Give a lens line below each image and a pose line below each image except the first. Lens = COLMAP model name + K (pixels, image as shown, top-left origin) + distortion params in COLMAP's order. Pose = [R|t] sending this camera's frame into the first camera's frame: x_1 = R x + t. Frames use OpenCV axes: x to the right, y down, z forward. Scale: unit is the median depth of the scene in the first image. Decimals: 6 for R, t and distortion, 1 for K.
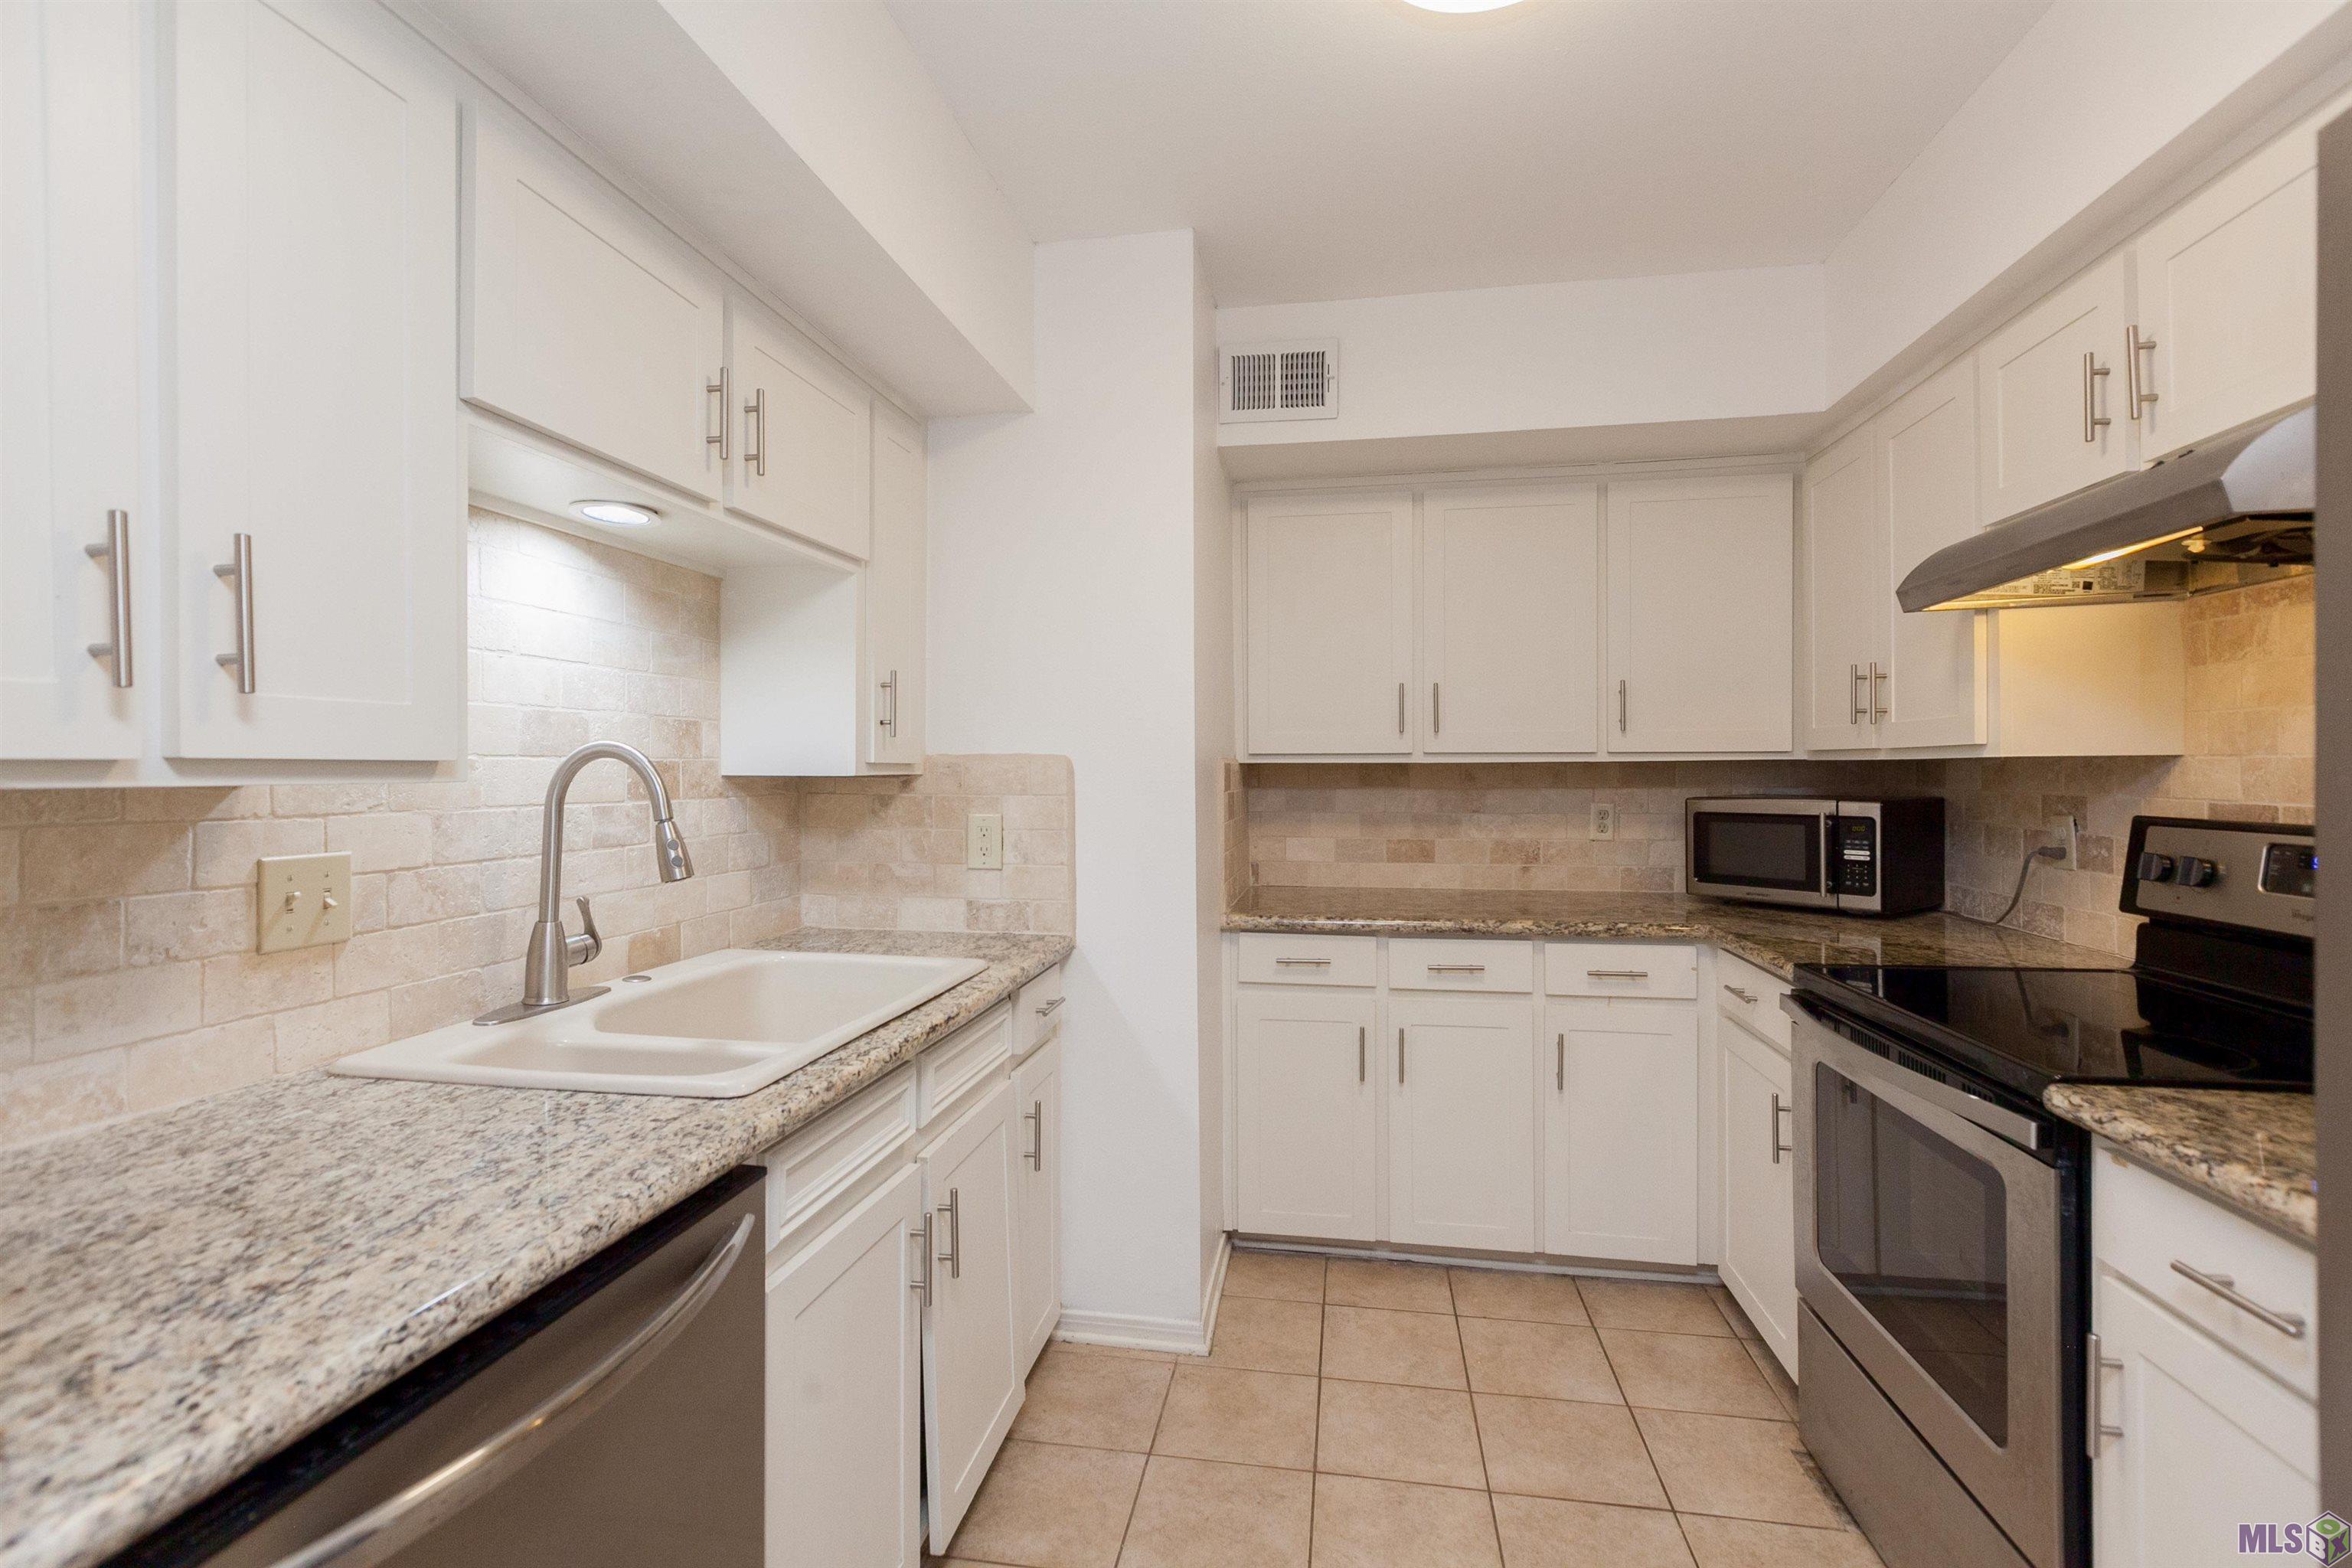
lens RADIAL K [[1064.1, 0, 1174.7], [0, 1064.1, 775.0], [0, 0, 1]] dist [0.005373, -0.001905]
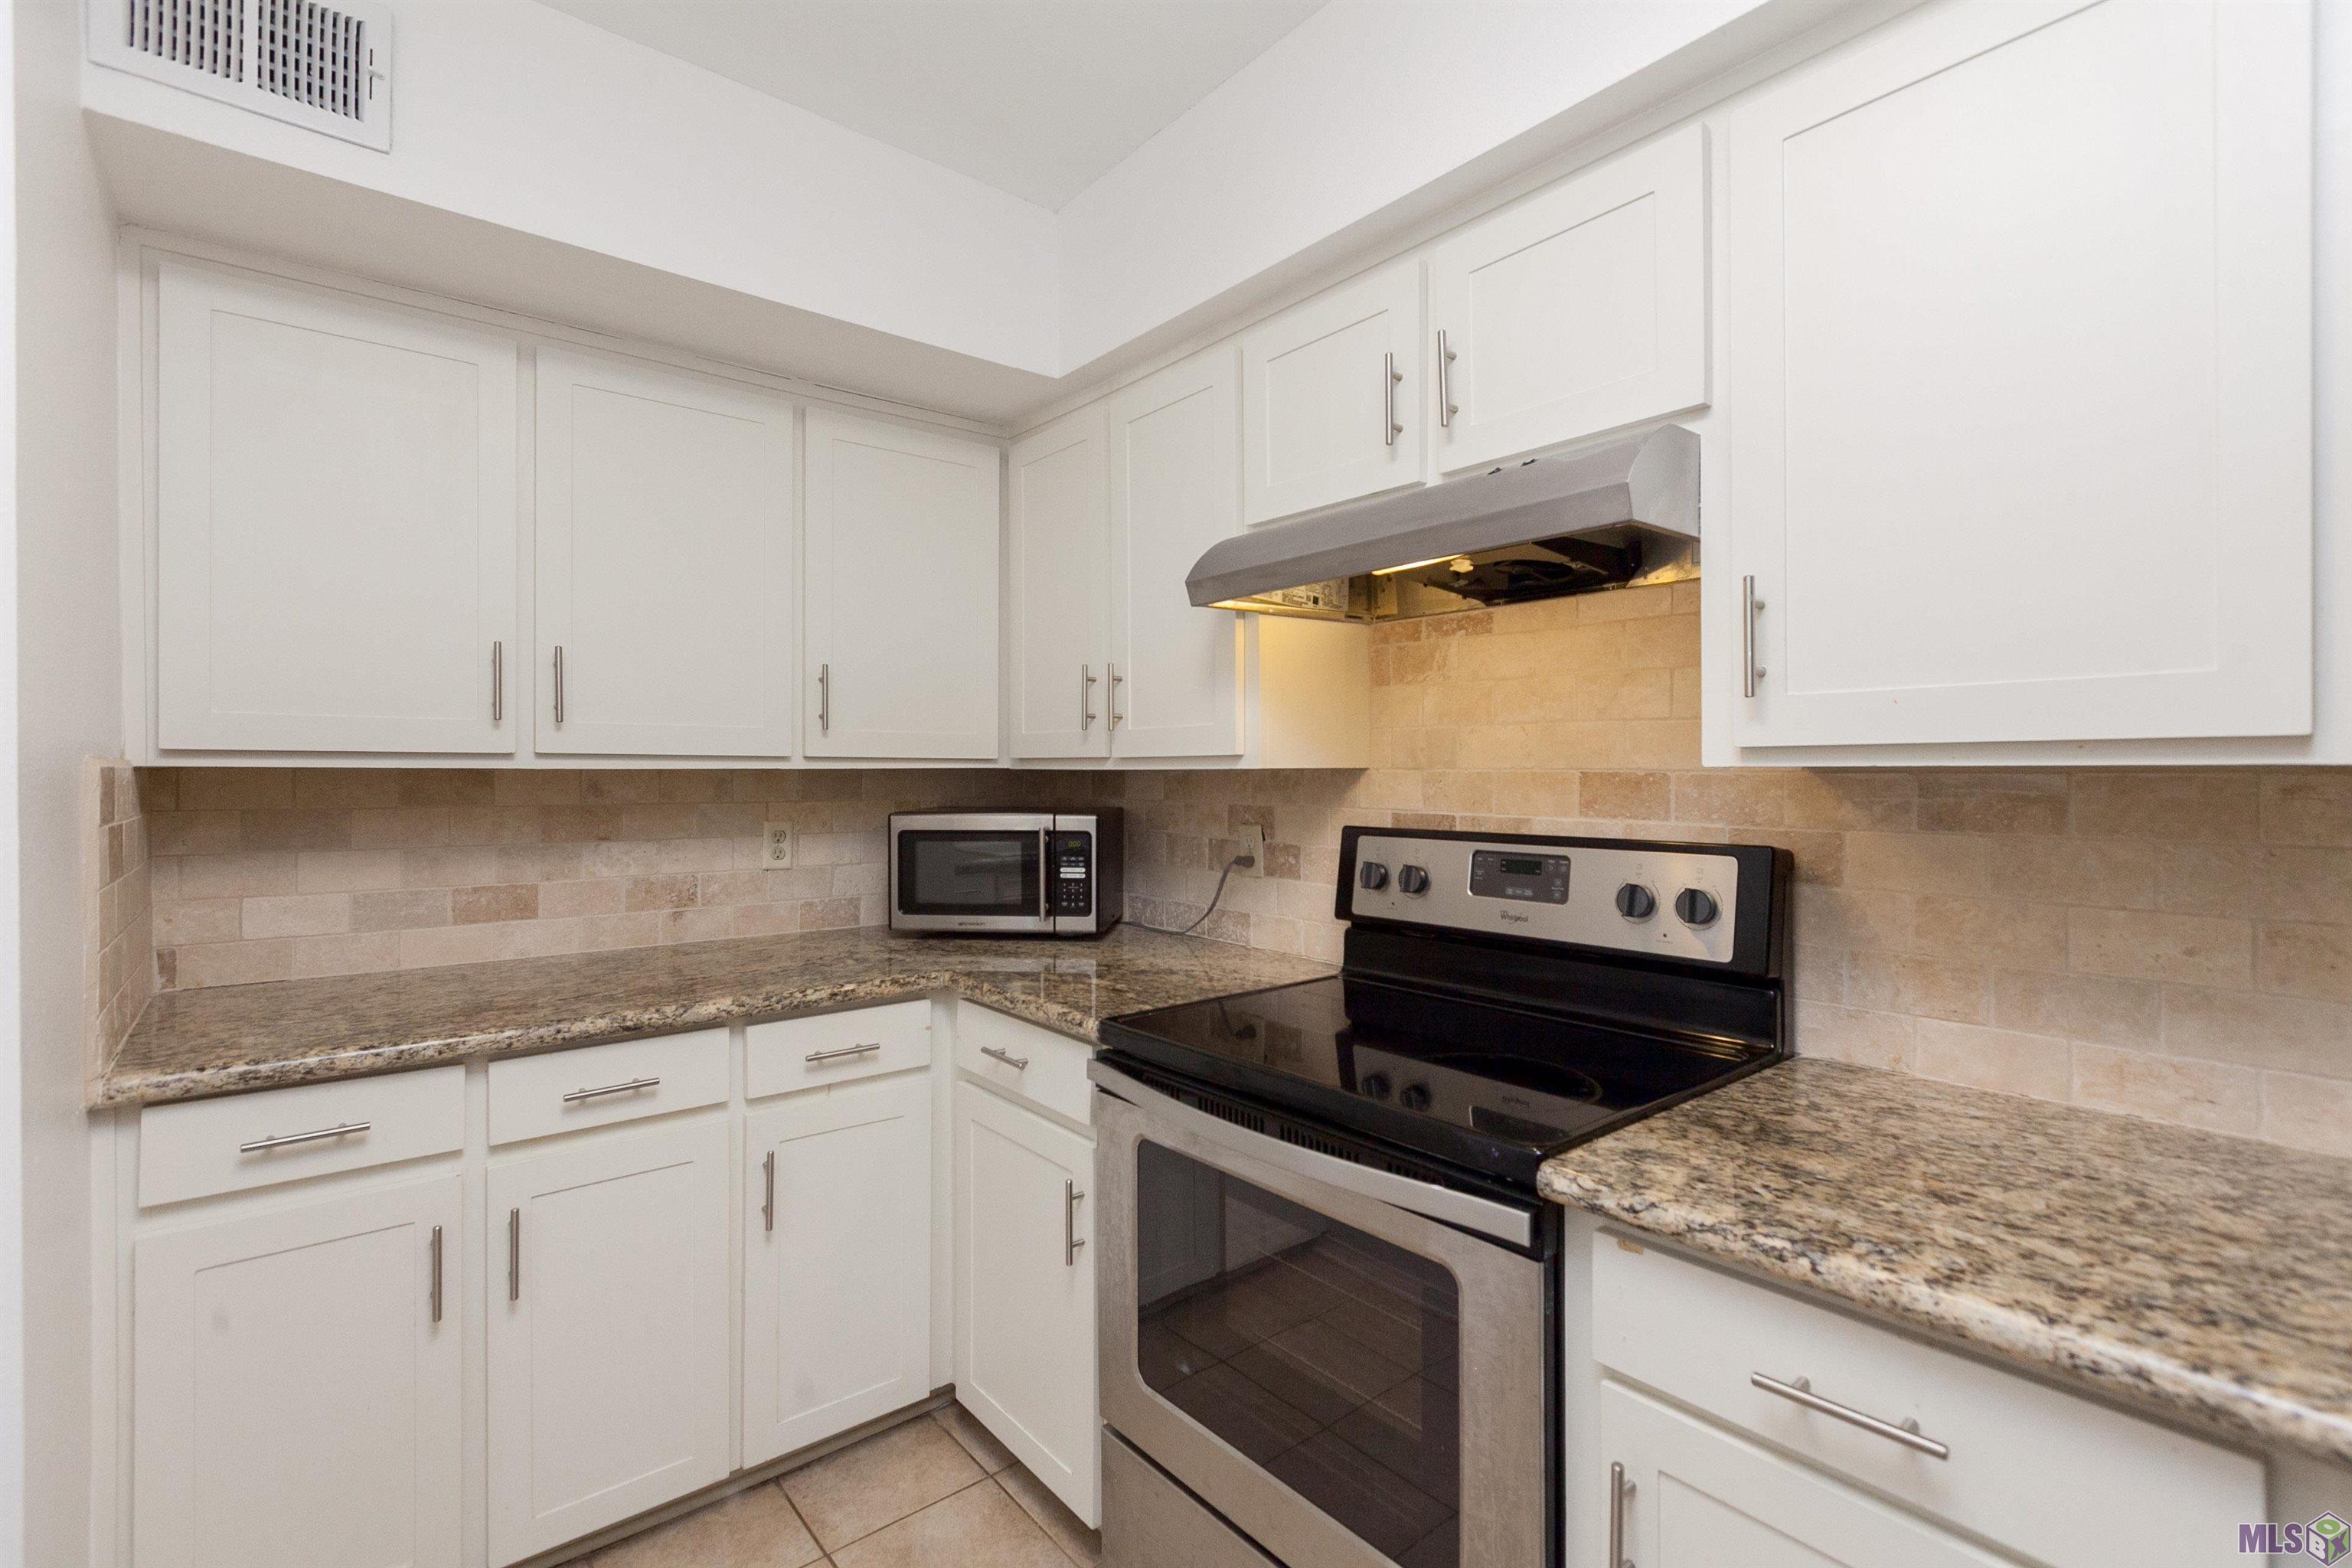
lens RADIAL K [[1064.1, 0, 1168.3], [0, 1064.1, 773.8], [0, 0, 1]] dist [0.005373, -0.001905]
pose [[0.655807, 0.003077, 0.754922, -0.001504], [0.000526, 0.999990, -0.004533, -0.006926], [-0.754928, 0.003369, 0.655799, 0.378375]]
